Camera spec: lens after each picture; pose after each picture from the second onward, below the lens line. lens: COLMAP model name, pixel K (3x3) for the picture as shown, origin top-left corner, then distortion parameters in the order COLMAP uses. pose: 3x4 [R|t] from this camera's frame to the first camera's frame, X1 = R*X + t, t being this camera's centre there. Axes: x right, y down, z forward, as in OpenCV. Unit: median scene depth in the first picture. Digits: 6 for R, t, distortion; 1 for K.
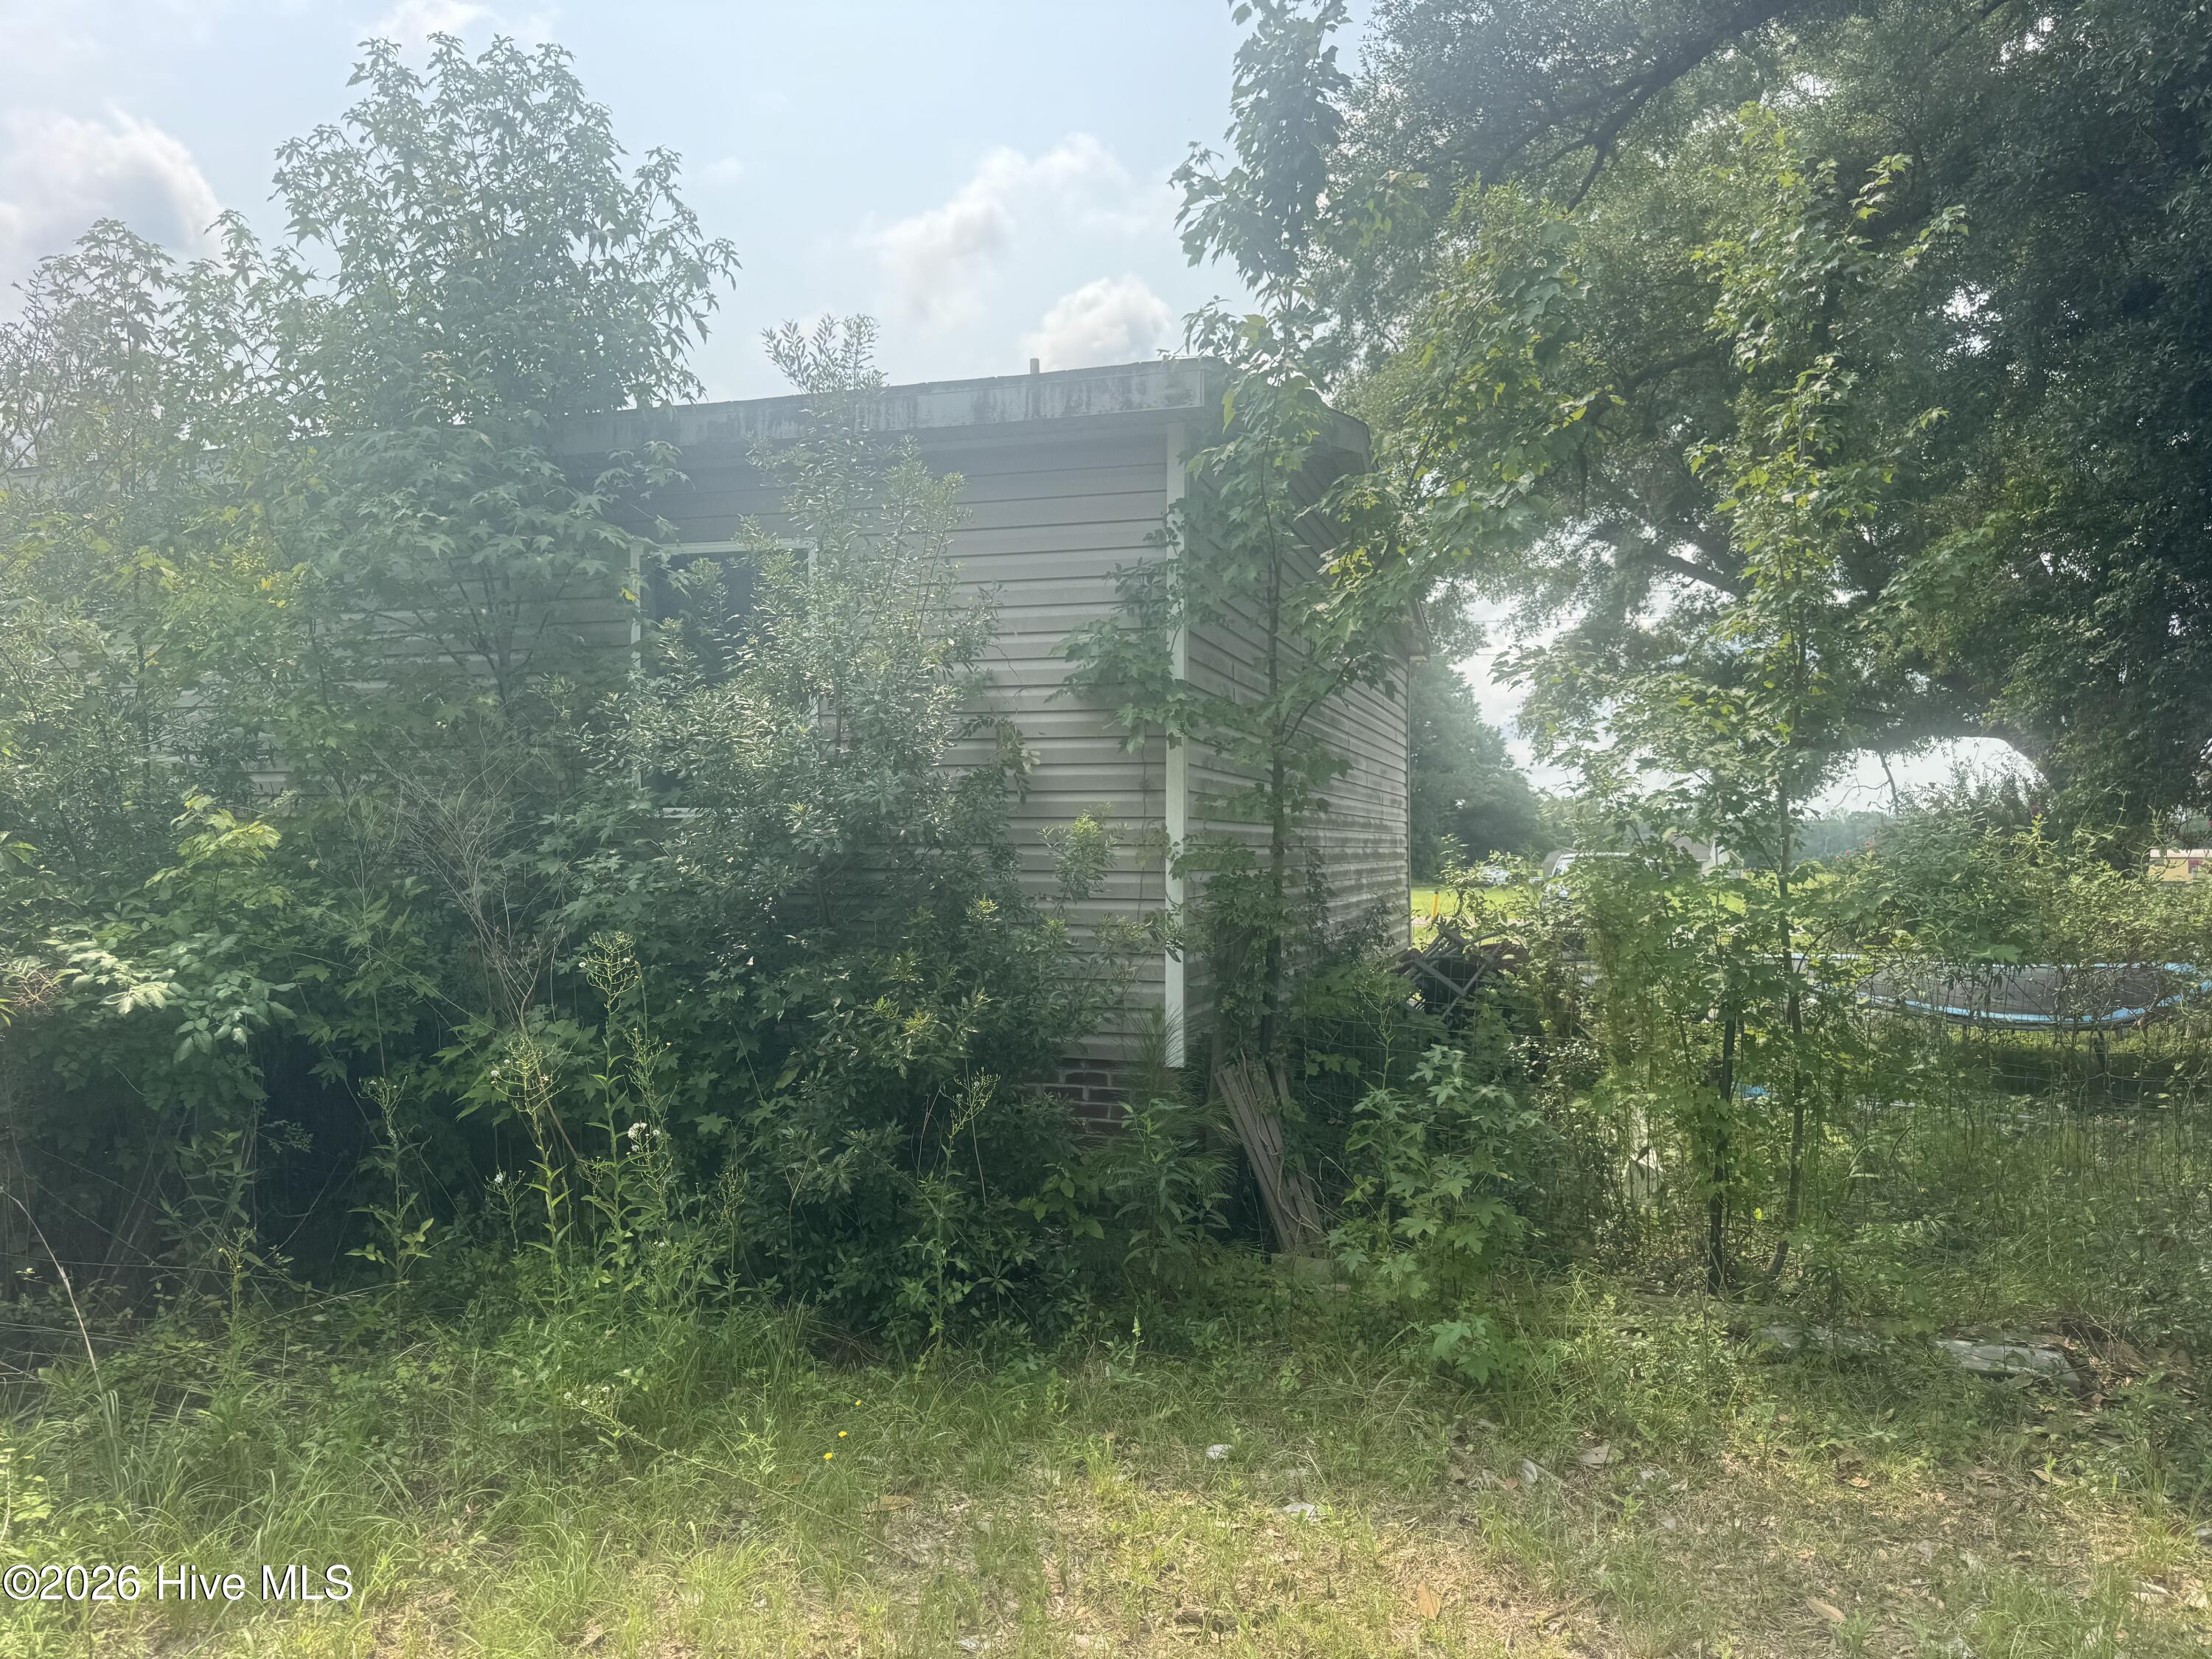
lens RADIAL K [[1533.6, 0, 1075.2], [0, 1533.6, 828.7], [0, 0, 1]] dist [0.071456, -0.081750]
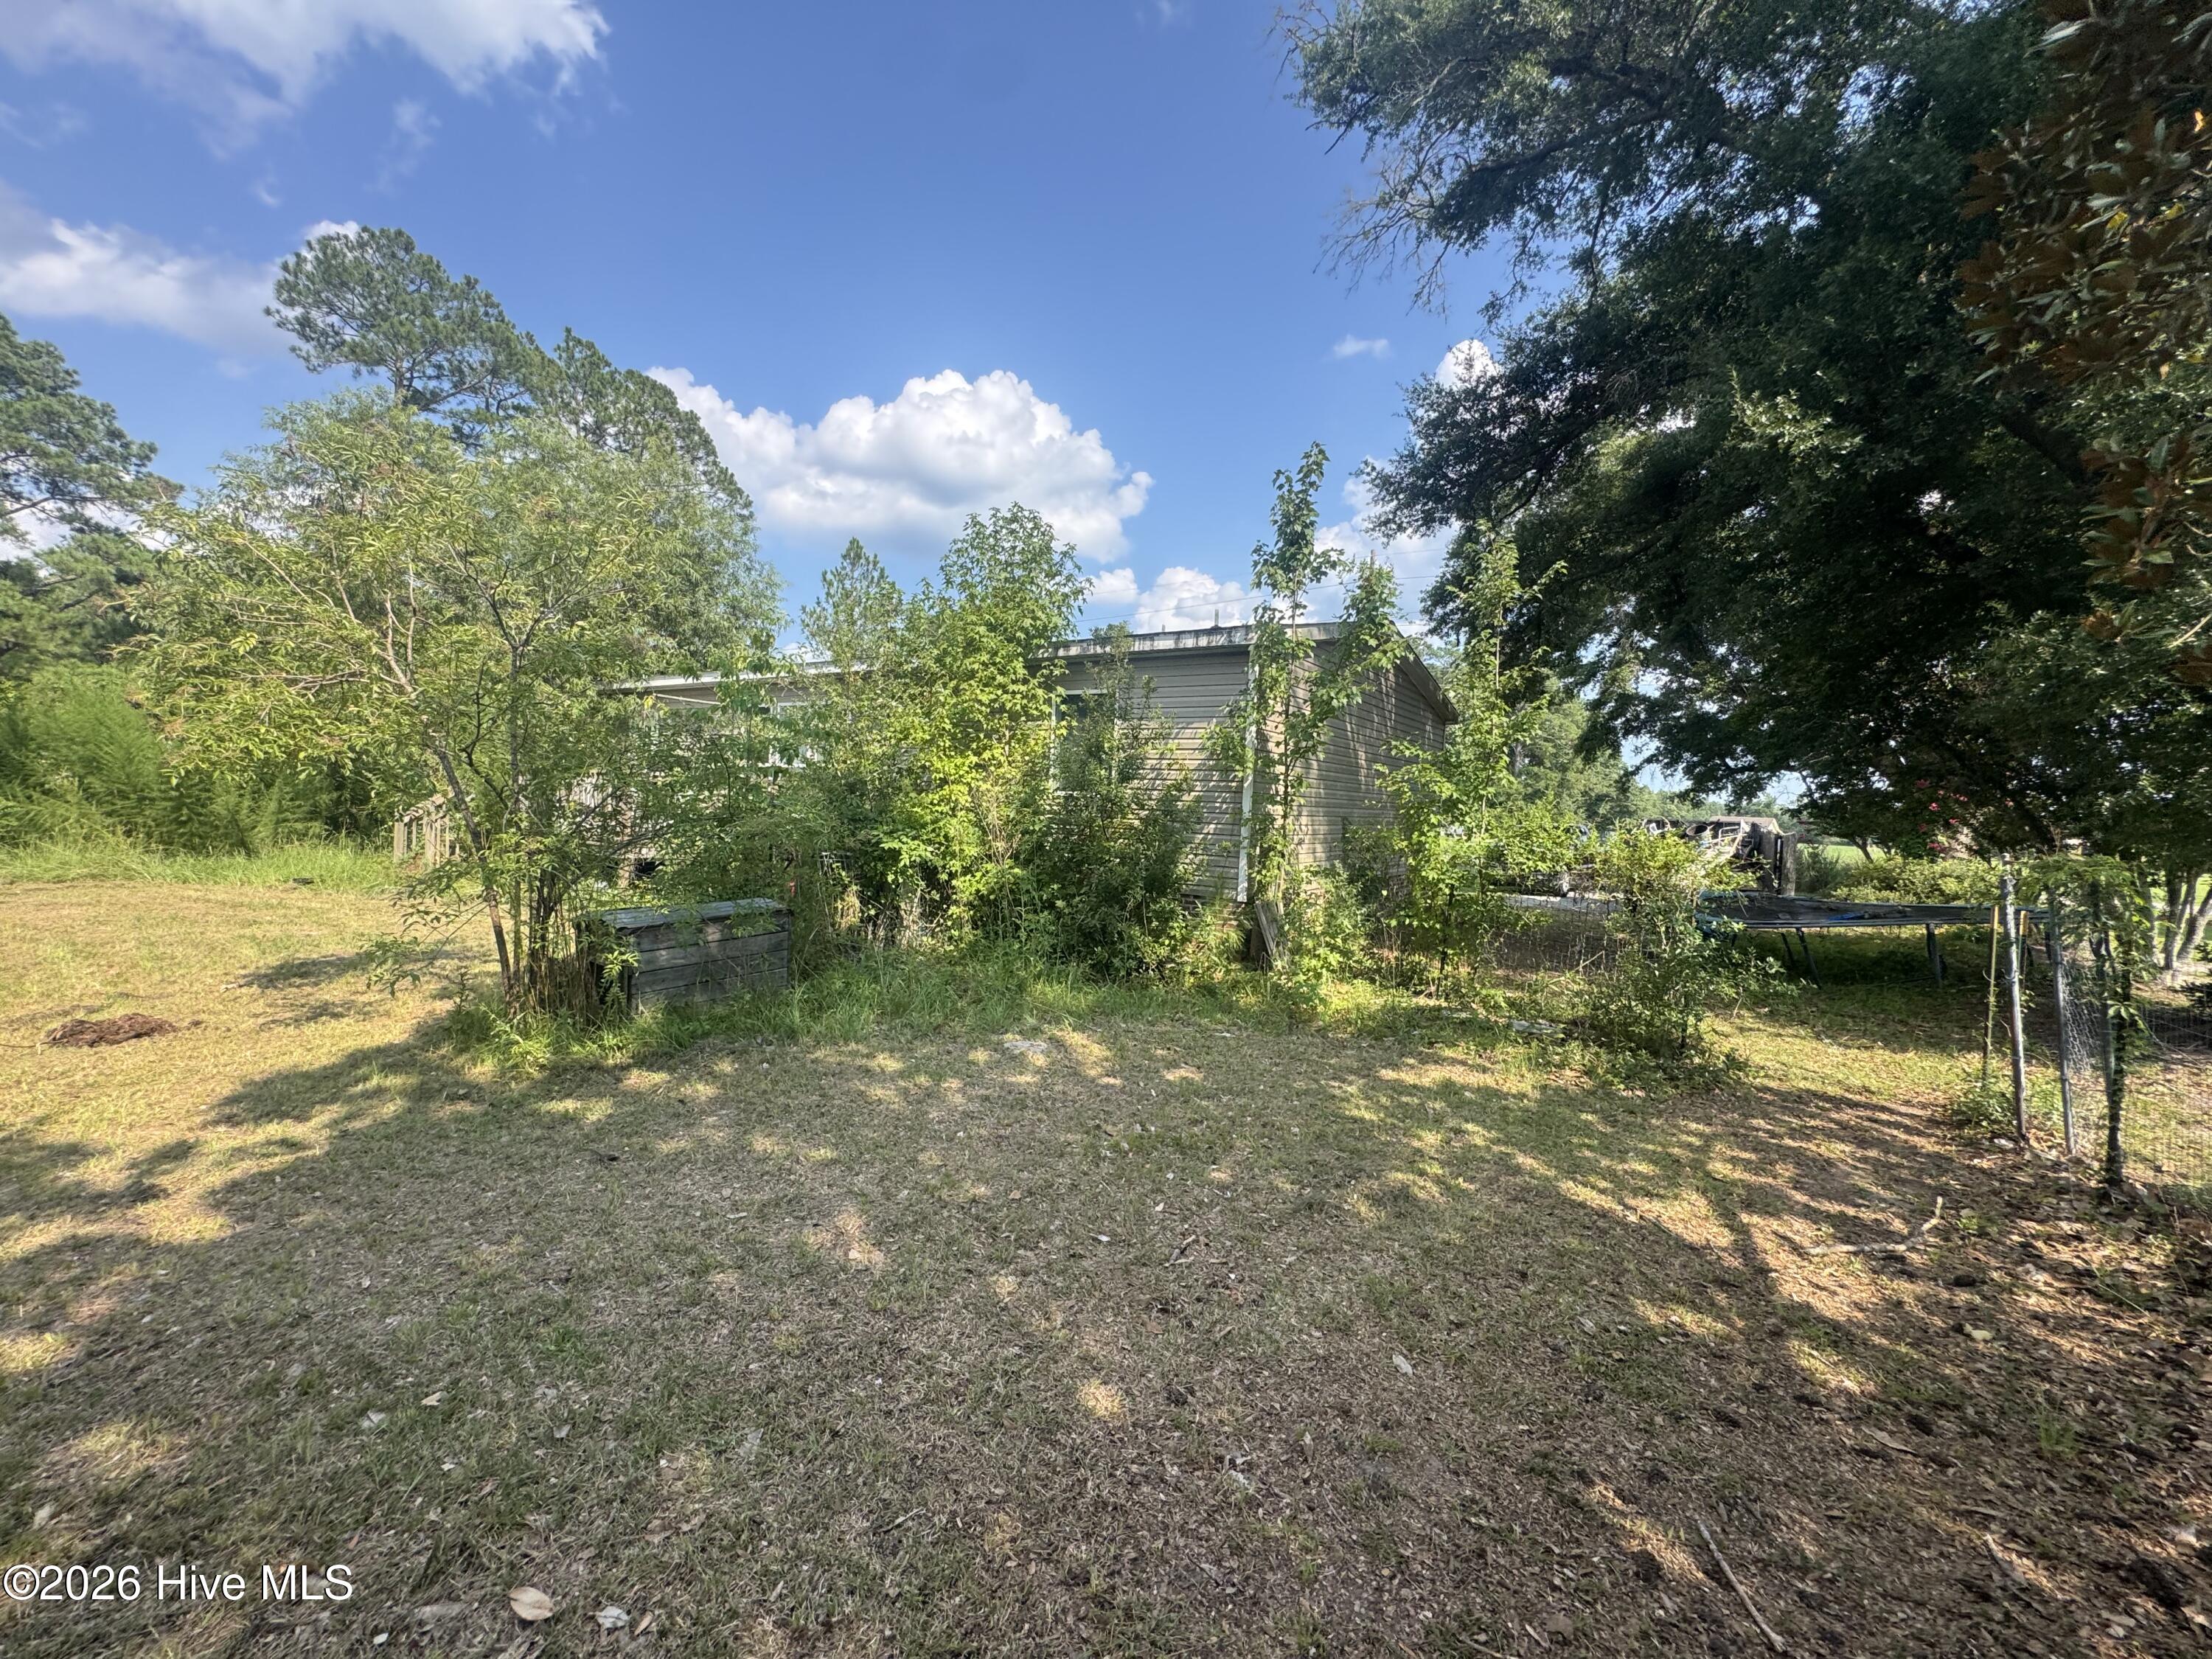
lens RADIAL K [[890.1, 0, 1106.0], [0, 890.1, 829.5], [0, 0, 1]] dist [0.001211, -0.002296]
pose [[0.955395, 0.035401, -0.293200, 0.254984], [-0.024163, 0.998831, 0.041863, -0.018884], [0.294339, -0.032911, 0.955134, -0.442795]]
